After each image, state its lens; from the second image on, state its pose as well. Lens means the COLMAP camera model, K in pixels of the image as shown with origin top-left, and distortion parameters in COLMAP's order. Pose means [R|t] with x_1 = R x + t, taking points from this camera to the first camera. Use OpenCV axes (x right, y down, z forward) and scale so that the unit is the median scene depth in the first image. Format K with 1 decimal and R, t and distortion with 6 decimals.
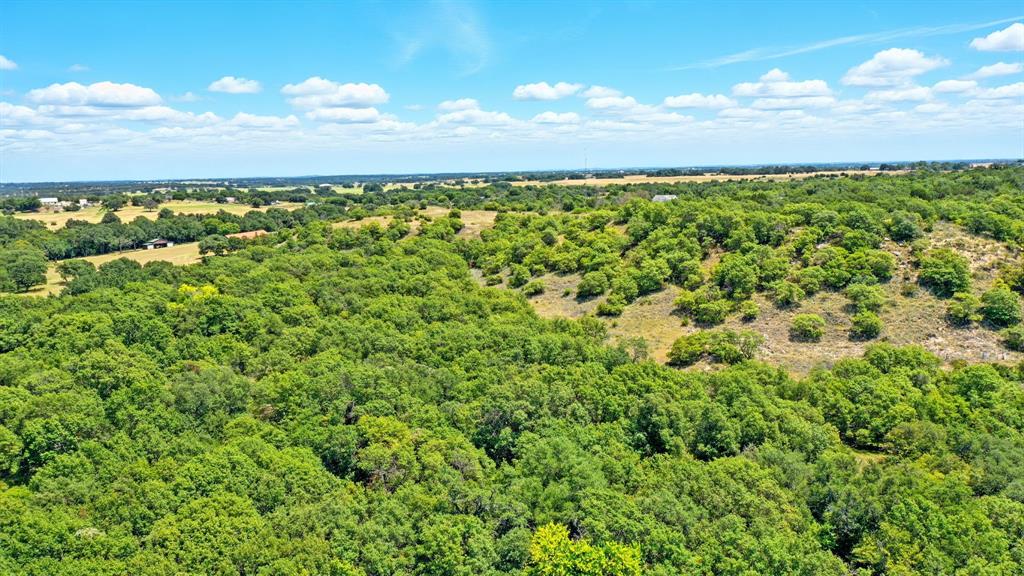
lens RADIAL K [[791.3, 0, 512.0], [0, 791.3, 288.0], [0, 0, 1]] dist [-0.004750, -0.001528]
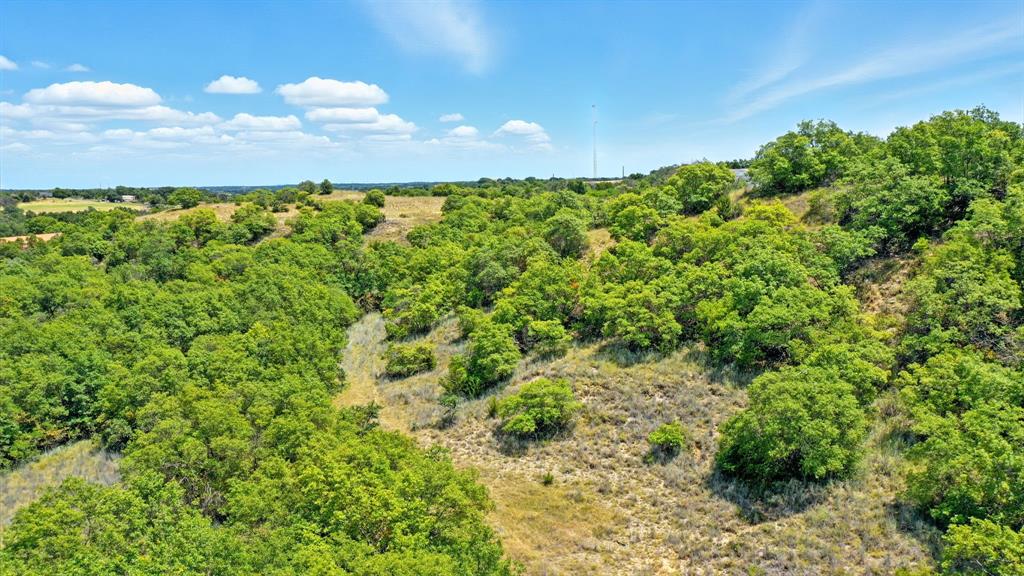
lens RADIAL K [[791.3, 0, 512.0], [0, 791.3, 288.0], [0, 0, 1]] dist [-0.004750, -0.001528]
pose [[0.999478, 0.000482, 0.032302, 0.010019], [-0.000055, 0.999912, -0.013235, -0.035506], [-0.032305, 0.013226, 0.999391, 0.649737]]
